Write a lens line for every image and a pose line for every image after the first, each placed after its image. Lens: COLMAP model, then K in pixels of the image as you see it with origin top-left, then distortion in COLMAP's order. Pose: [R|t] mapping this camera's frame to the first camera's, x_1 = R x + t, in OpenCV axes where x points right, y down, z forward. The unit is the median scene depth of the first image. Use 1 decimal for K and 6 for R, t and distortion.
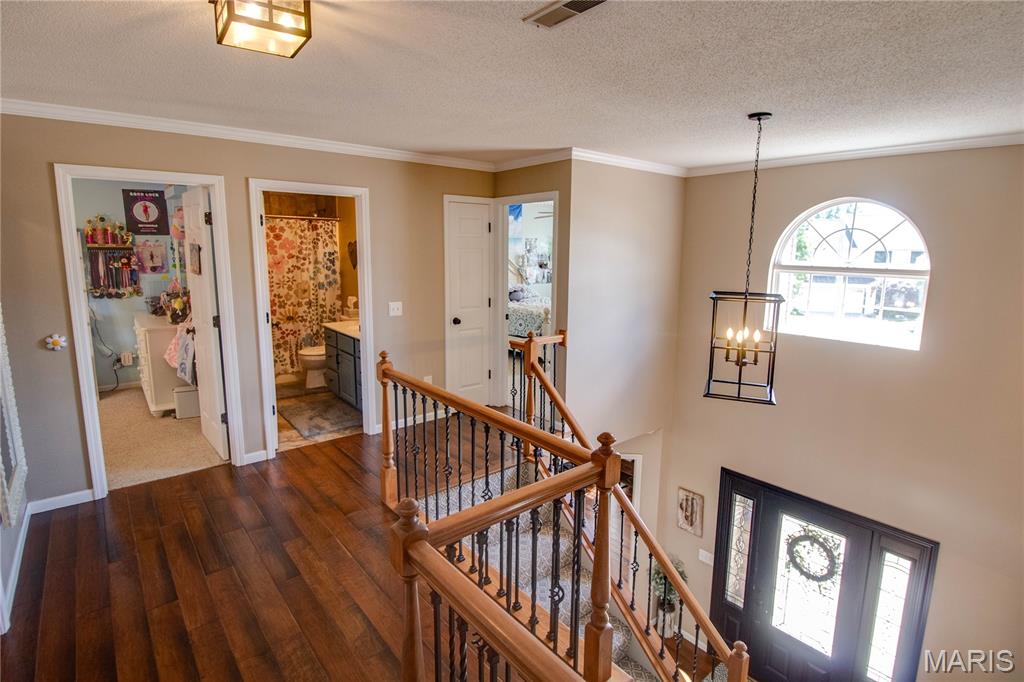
lens RADIAL K [[487.9, 0, 509.7], [0, 487.9, 325.4], [0, 0, 1]] dist [-0.010376, -0.001543]
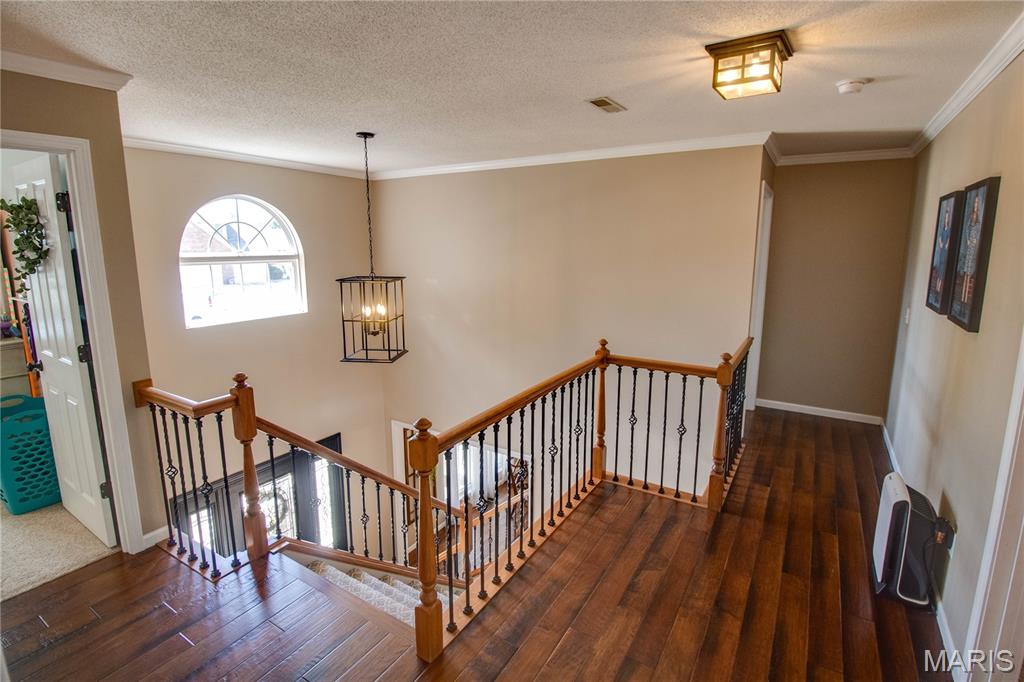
lens RADIAL K [[487.9, 0, 509.7], [0, 487.9, 325.4], [0, 0, 1]] dist [-0.010376, -0.001543]
pose [[-0.294156, -0.169288, 0.940646, -0.800939], [0.147961, 0.964257, 0.219808, -0.162556], [-0.944235, 0.203837, -0.258594, 0.991702]]
